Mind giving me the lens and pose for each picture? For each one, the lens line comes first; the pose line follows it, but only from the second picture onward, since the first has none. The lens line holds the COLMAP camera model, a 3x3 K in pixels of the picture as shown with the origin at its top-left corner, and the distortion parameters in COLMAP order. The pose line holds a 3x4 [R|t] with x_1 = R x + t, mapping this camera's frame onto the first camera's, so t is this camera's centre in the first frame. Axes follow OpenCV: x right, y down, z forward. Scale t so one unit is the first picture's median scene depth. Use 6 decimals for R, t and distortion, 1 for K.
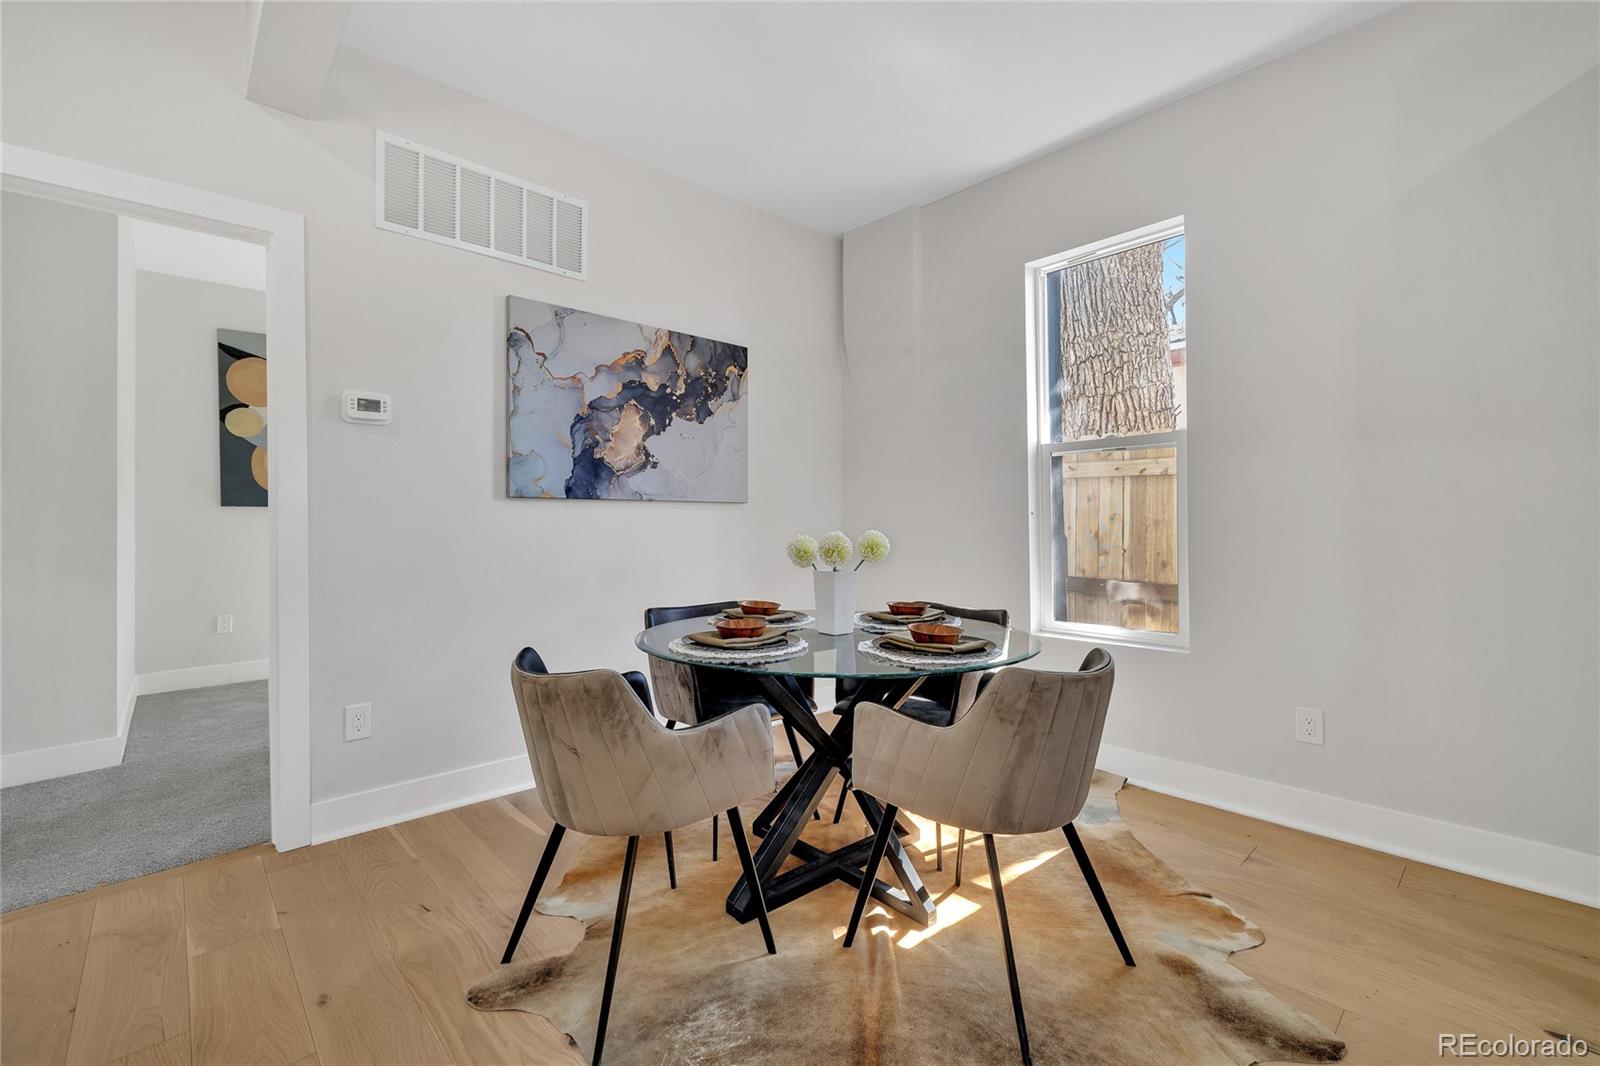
lens RADIAL K [[684.3, 0, 797.6], [0, 684.3, 522.0], [0, 0, 1]] dist [0.004992, 0.000511]
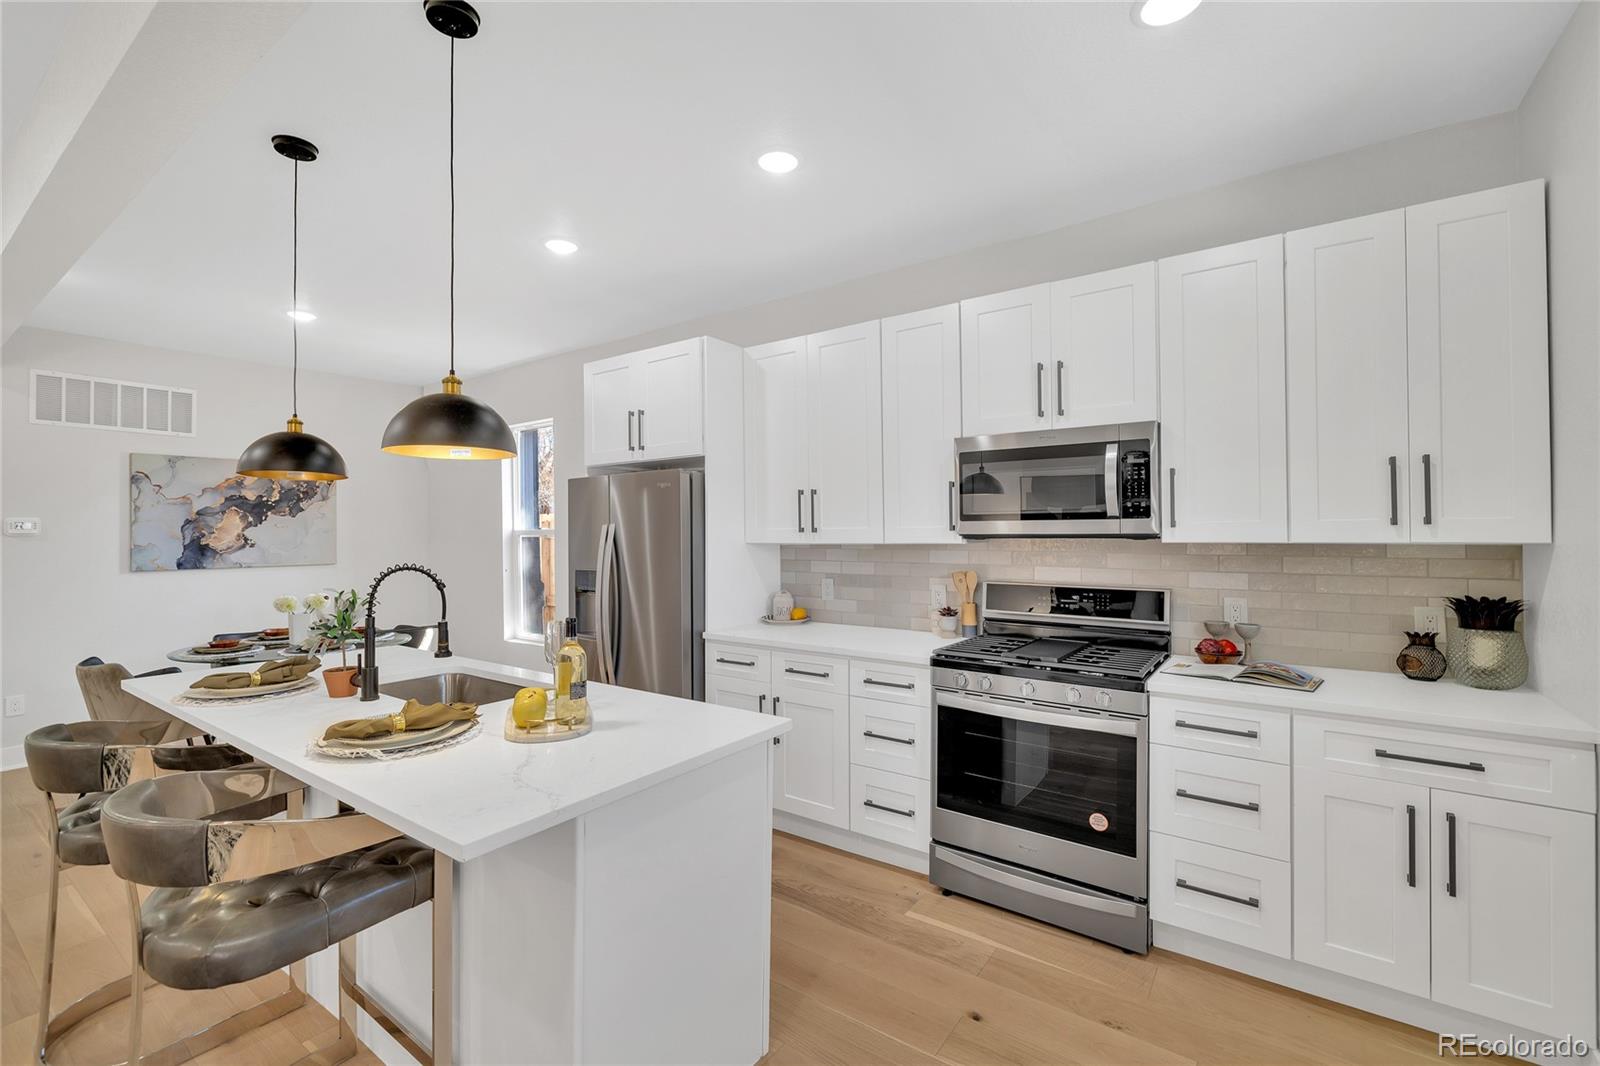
lens RADIAL K [[684.3, 0, 807.8], [0, 684.3, 528.7], [0, 0, 1]] dist [0.004992, 0.000511]
pose [[0.979366, -0.001460, 0.202087, 0.790414], [0.001709, 0.999998, -0.001060, -0.123619], [-0.202086, 0.001384, 0.979367, -0.912388]]
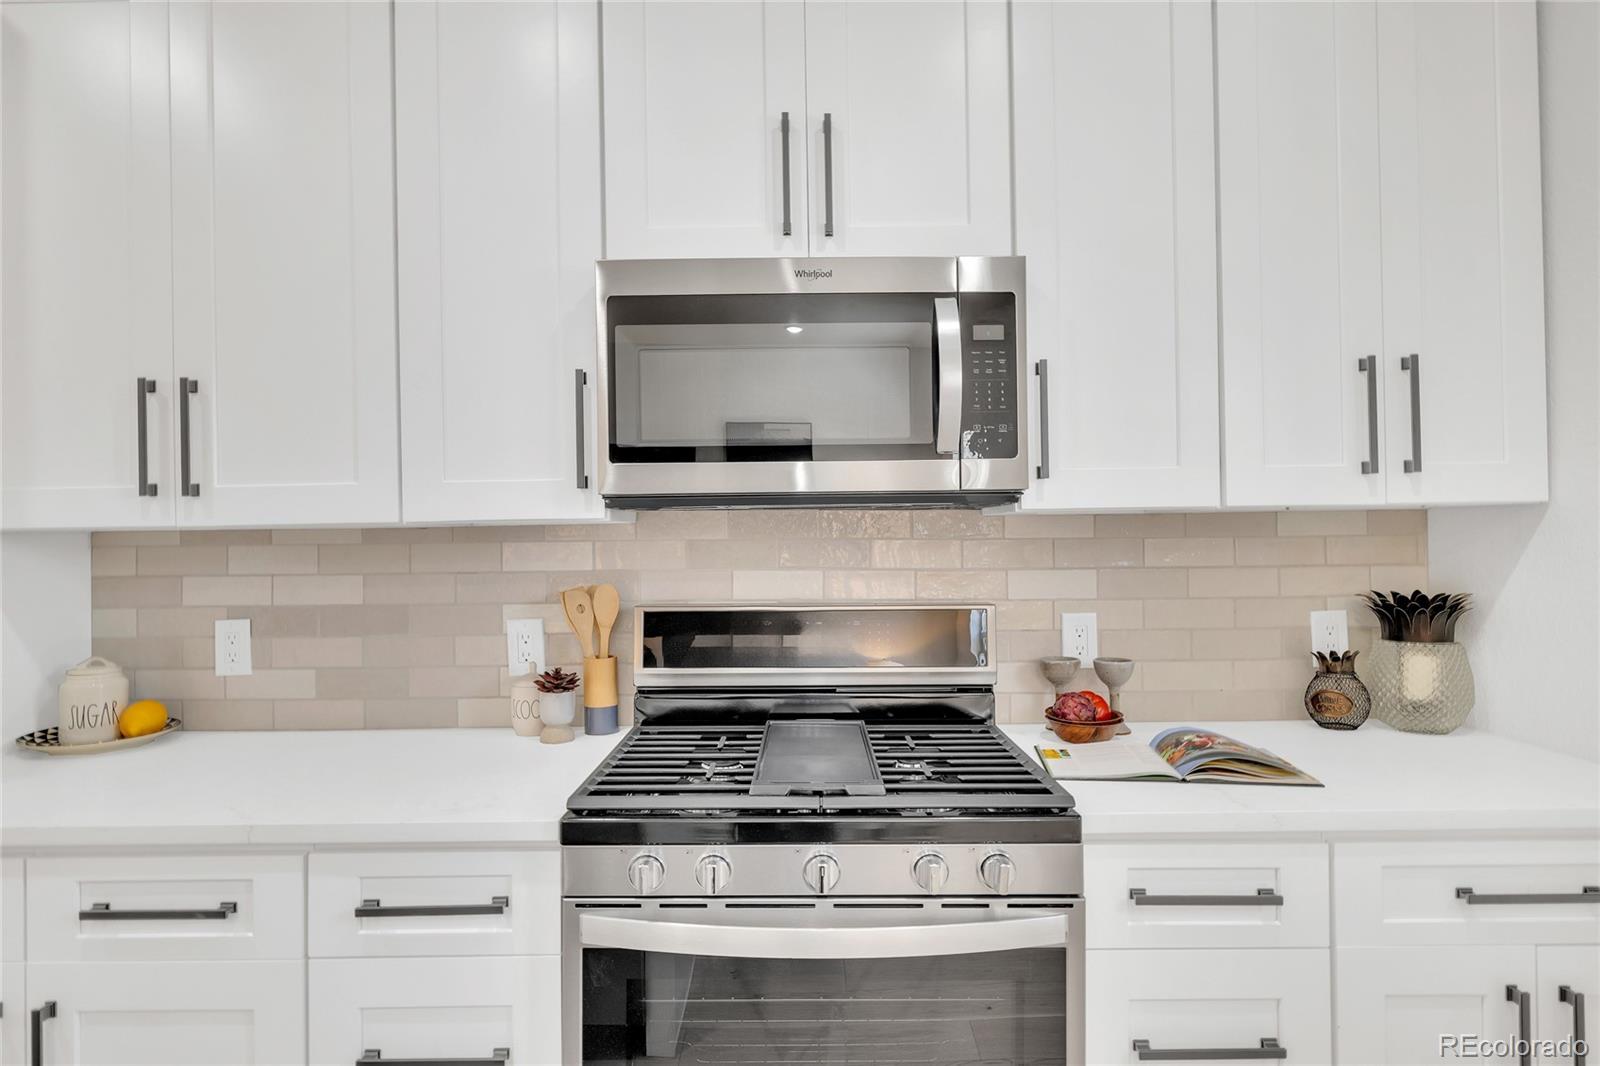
lens RADIAL K [[929.8, 0, 797.1], [0, 929.8, 521.9], [0, 0, 1]] dist [-0.004619, -0.002302]
pose [[0.711684, 0.001594, 0.702498, 0.897160], [0.010001, 0.999873, -0.012401, -0.092277], [-0.702429, 0.015852, 0.711577, -0.460962]]
